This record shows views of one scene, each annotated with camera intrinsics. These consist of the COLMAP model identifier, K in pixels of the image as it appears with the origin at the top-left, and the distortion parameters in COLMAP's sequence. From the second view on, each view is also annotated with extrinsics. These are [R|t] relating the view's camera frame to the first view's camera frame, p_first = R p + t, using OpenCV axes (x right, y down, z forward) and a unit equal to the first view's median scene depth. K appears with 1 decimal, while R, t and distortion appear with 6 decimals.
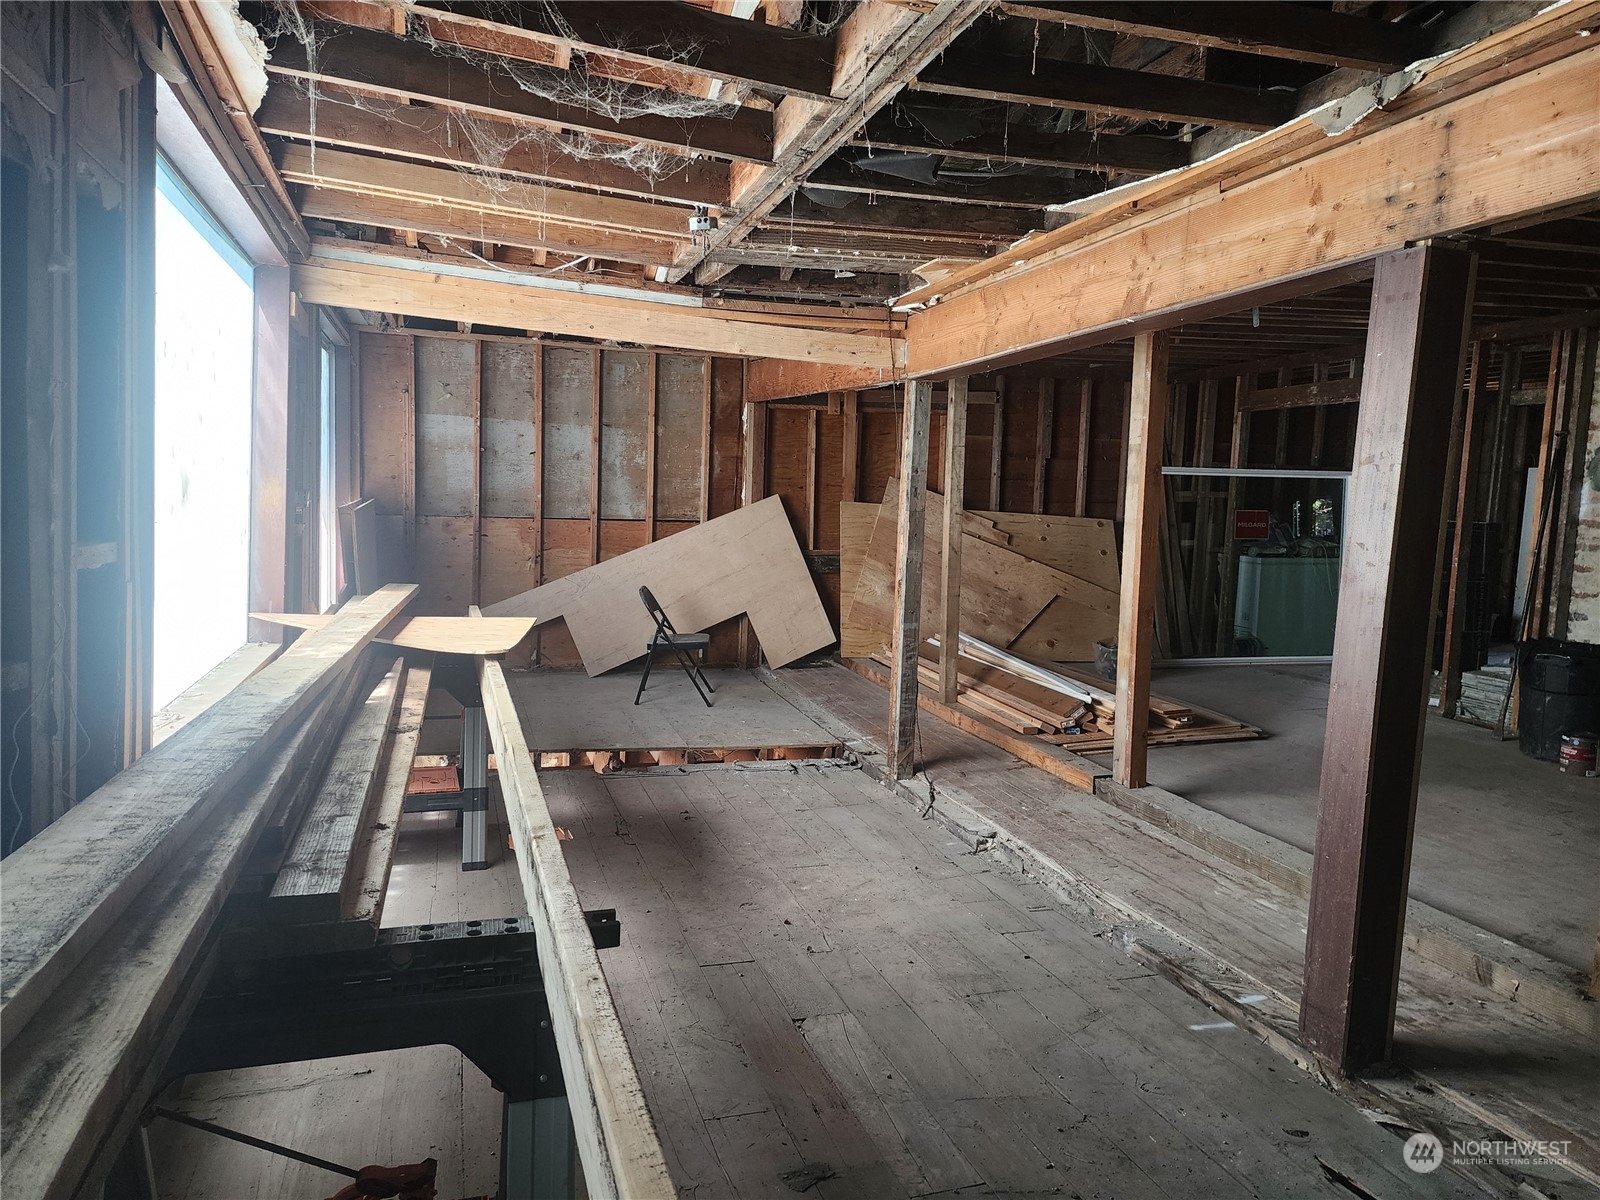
lens RADIAL K [[1052.9, 0, 826.6], [0, 1052.9, 583.3], [0, 0, 1]] dist [0.071370, -0.063779]
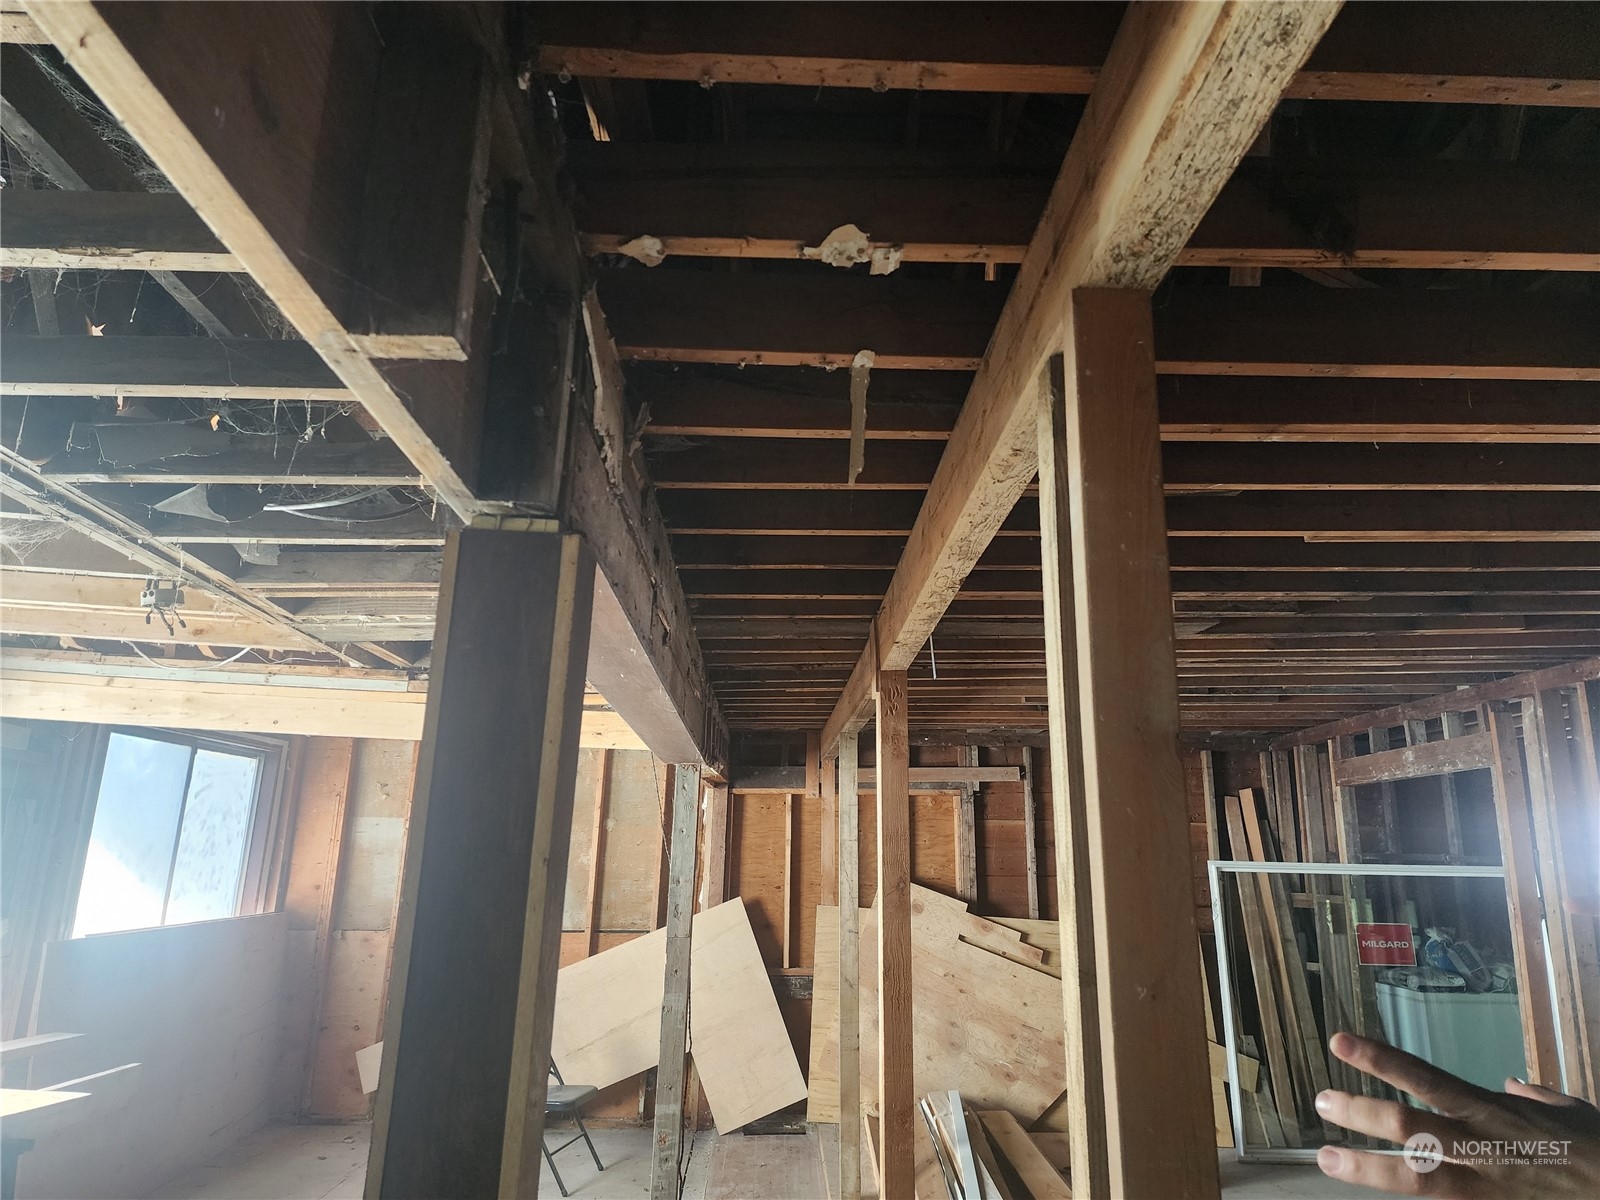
lens RADIAL K [[1052.9, 0, 809.6], [0, 1052.9, 584.2], [0, 0, 1]] dist [0.071370, -0.063779]
pose [[0.958177, -0.082904, -0.273906, 0.540516], [-0.016410, 0.939628, -0.341805, -0.065297], [0.285707, 0.332004, 0.898969, 0.352211]]
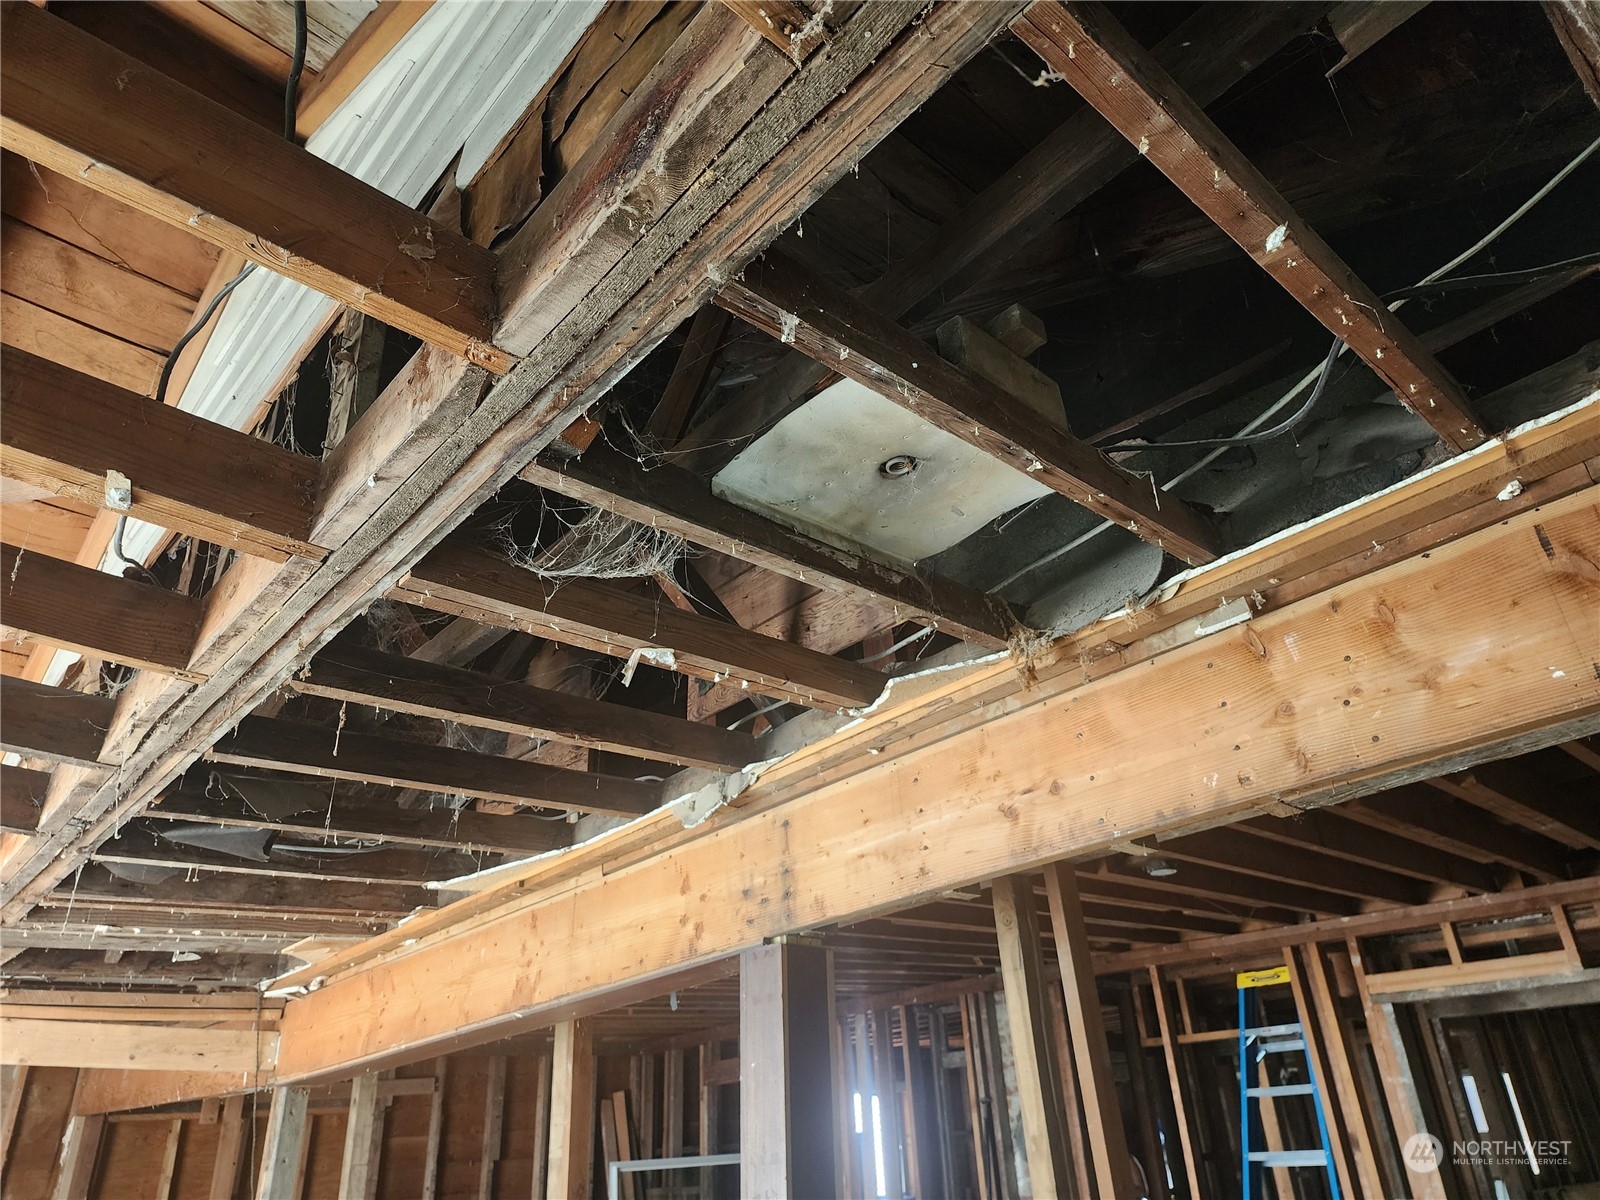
lens RADIAL K [[1052.9, 0, 807.9], [0, 1052.9, 591.4], [0, 0, 1]] dist [0.071370, -0.063779]
pose [[0.910644, 0.120067, 0.395361, 0.104590], [0.118176, 0.841196, -0.527659, -0.047027], [-0.395931, 0.527232, 0.751842, 0.067948]]
